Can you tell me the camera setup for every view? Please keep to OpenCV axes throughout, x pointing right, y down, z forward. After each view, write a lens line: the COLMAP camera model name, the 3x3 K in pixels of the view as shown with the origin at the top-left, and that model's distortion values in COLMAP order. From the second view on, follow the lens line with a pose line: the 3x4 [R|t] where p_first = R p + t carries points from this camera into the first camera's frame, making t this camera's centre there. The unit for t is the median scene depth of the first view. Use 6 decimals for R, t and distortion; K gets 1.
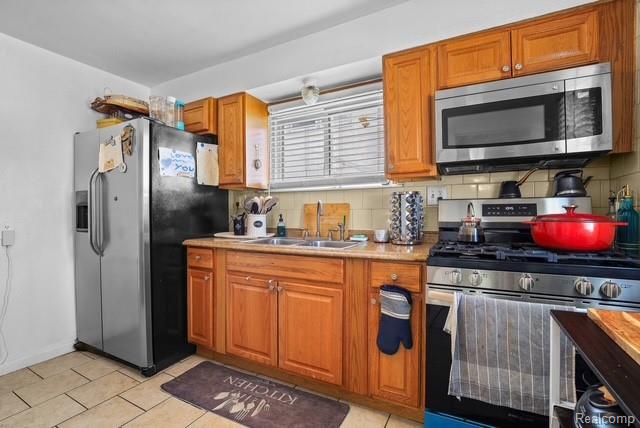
lens RADIAL K [[294.2, 0, 314.8], [0, 294.2, 212.9], [0, 0, 1]] dist [-0.030820, 0.003400]
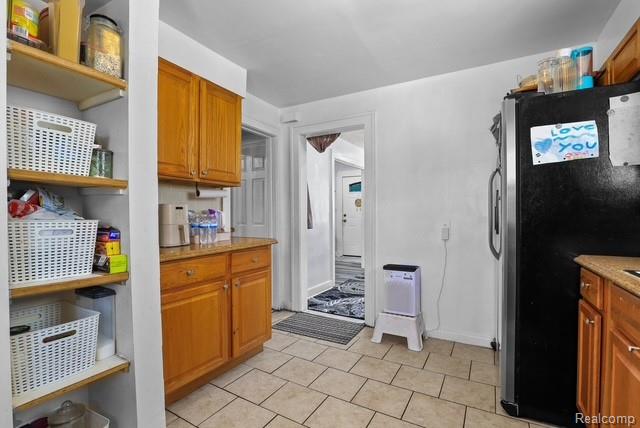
lens RADIAL K [[294.2, 0, 322.7], [0, 294.2, 217.0], [0, 0, 1]] dist [-0.030820, 0.003400]
pose [[-0.015681, 0.009363, -0.999833, 0.252922], [0.002188, 0.999954, 0.009330, -0.000675], [0.999875, -0.002041, -0.015701, 0.507507]]
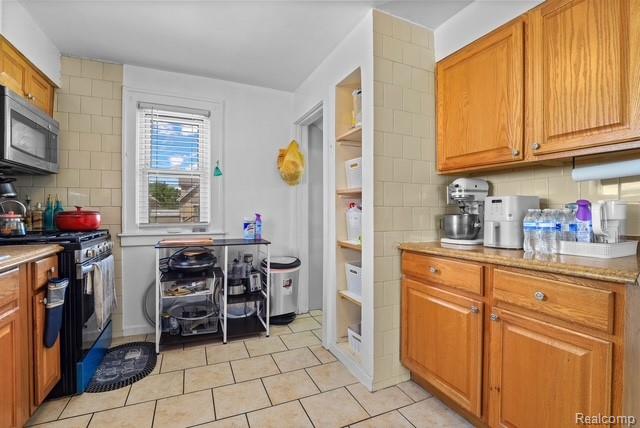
lens RADIAL K [[294.2, 0, 317.0], [0, 294.2, 210.8], [0, 0, 1]] dist [-0.030820, 0.003400]
pose [[-0.789193, -0.000378, 0.614145, -0.871039], [-0.000415, 1.000000, 0.000083, 0.004609], [-0.614145, -0.000189, -0.789193, 0.955912]]
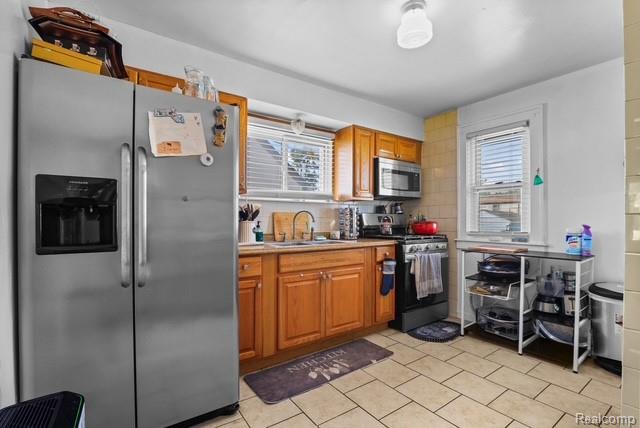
lens RADIAL K [[294.2, 0, 317.6], [0, 294.2, 218.6], [0, 0, 1]] dist [-0.030820, 0.003400]
pose [[0.453375, 0.009219, 0.891272, -1.286013], [-0.001453, 0.999953, -0.009604, 0.007208], [-0.891319, 0.003059, 0.453367, 0.416615]]
